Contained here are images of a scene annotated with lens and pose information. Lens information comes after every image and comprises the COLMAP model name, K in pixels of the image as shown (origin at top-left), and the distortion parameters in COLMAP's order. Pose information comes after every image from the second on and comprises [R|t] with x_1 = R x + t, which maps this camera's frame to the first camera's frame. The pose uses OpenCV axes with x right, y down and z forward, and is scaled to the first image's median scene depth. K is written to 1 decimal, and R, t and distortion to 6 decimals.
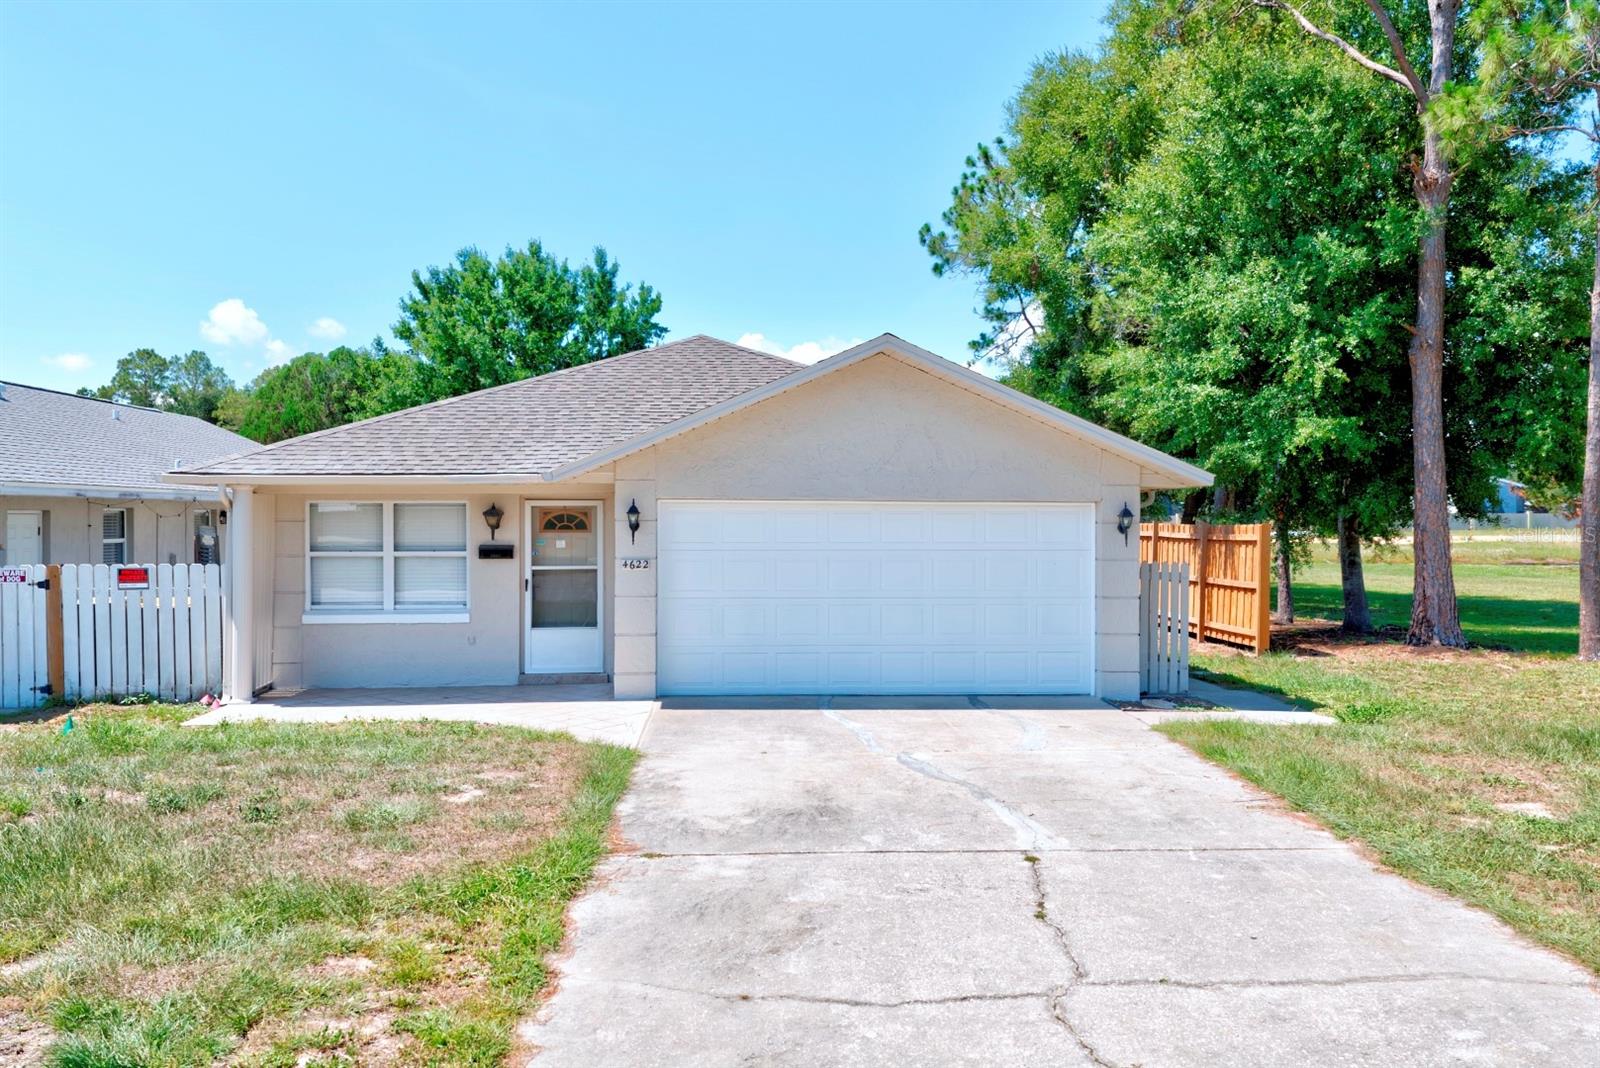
lens RADIAL K [[1321.0, 0, 806.2], [0, 1321.0, 541.9], [0, 0, 1]] dist [0.050617, -0.077382]
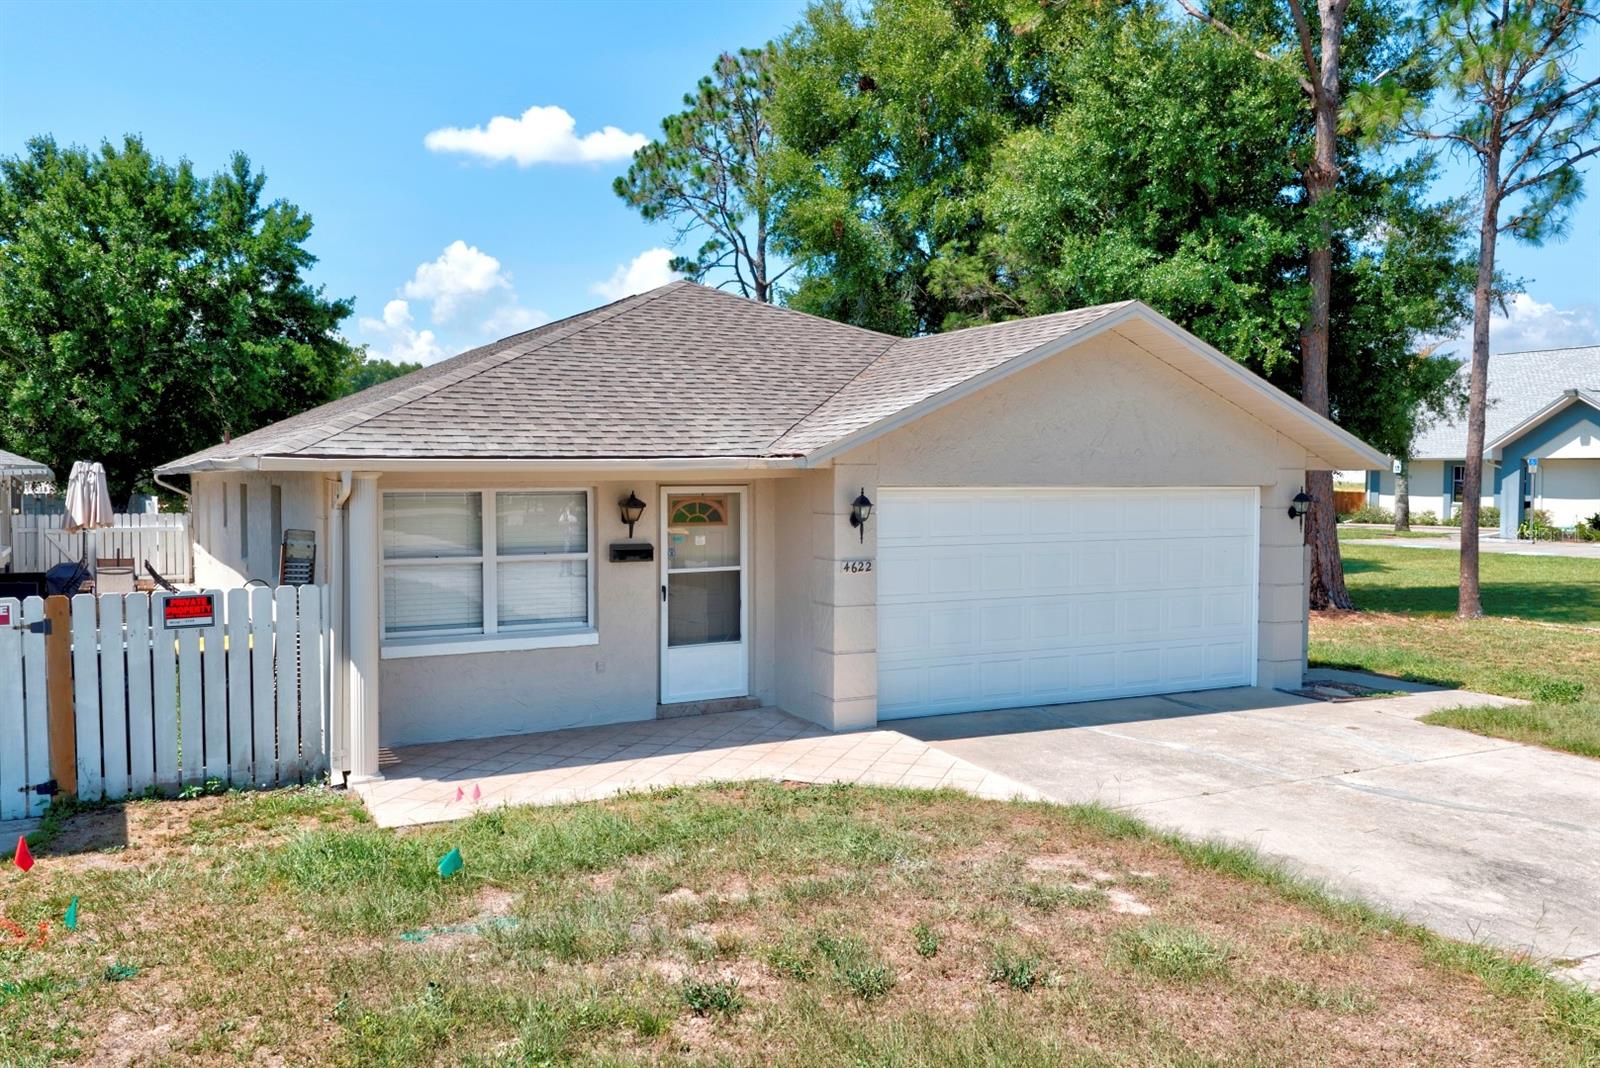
lens RADIAL K [[1328.2, 0, 815.0], [0, 1328.2, 533.5], [0, 0, 1]] dist [0.057303, -0.073047]
pose [[0.914676, -0.021029, 0.403640, -0.457742], [0.008286, 0.999411, 0.033291, -0.029678], [-0.404103, -0.027106, 0.914312, 0.237618]]
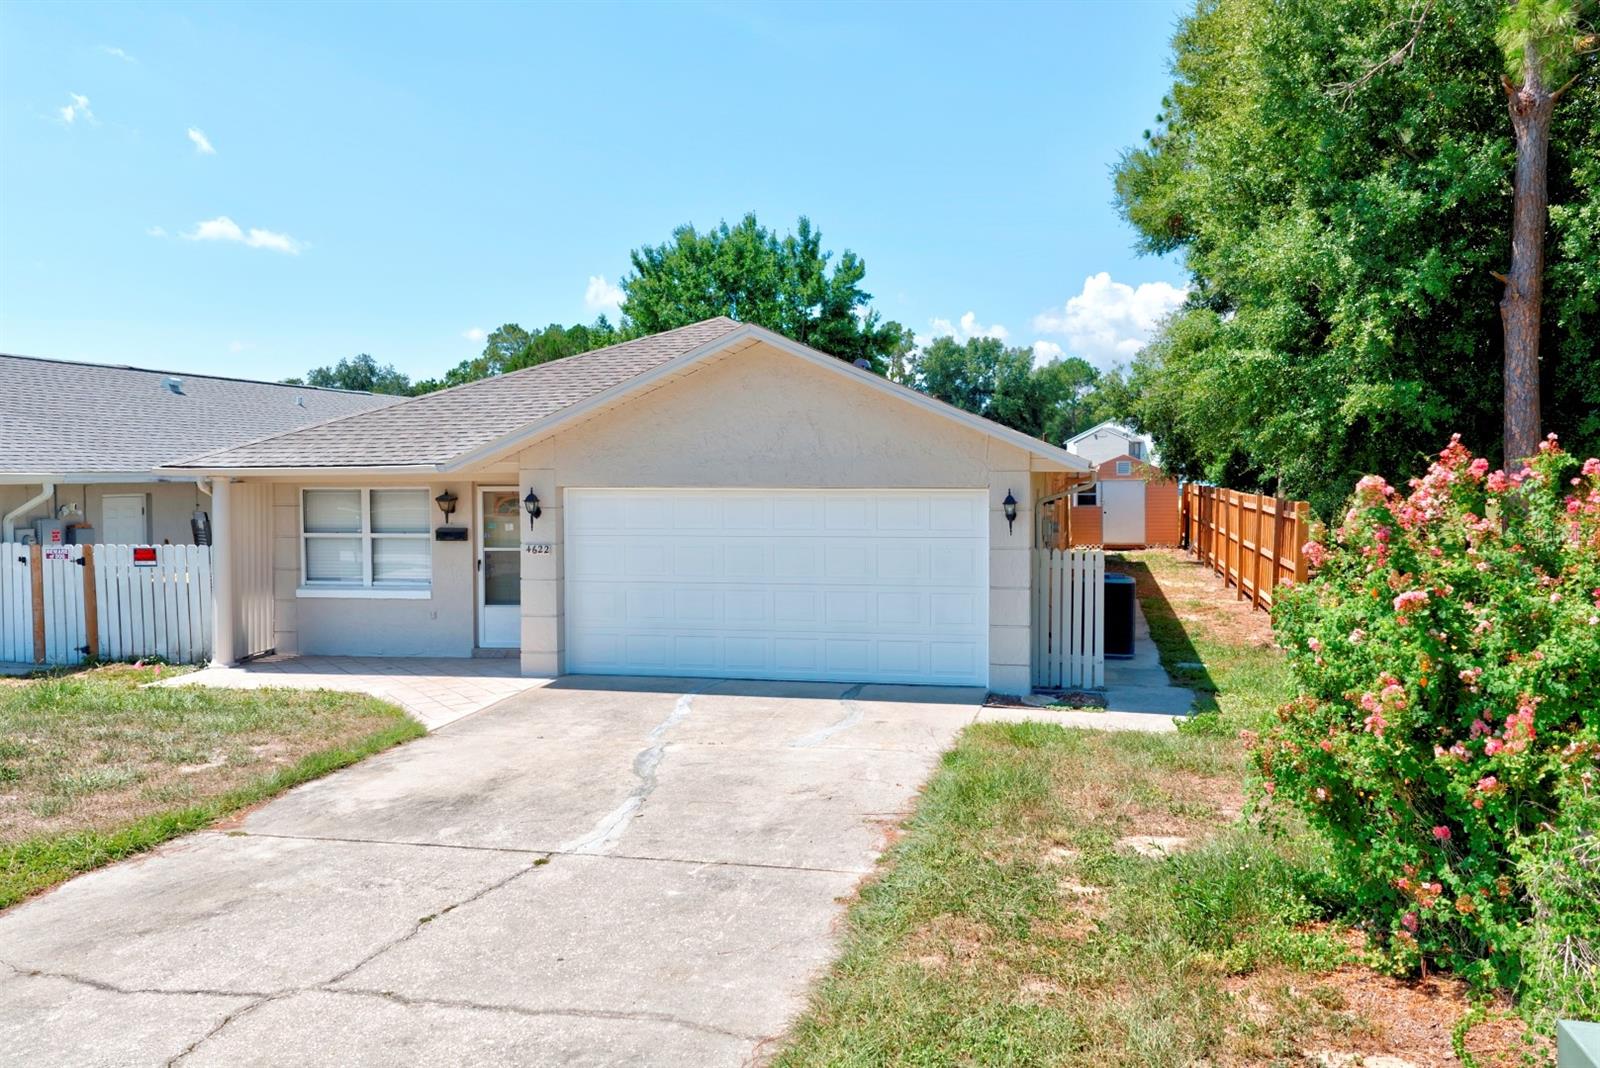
lens RADIAL K [[1321.0, 0, 806.2], [0, 1321.0, 541.9], [0, 0, 1]] dist [0.050617, -0.077382]
pose [[0.961295, 0.008710, -0.275383, 0.346976], [0.001089, 0.999372, 0.035412, -0.024664], [0.275518, -0.034341, 0.960682, 0.038773]]
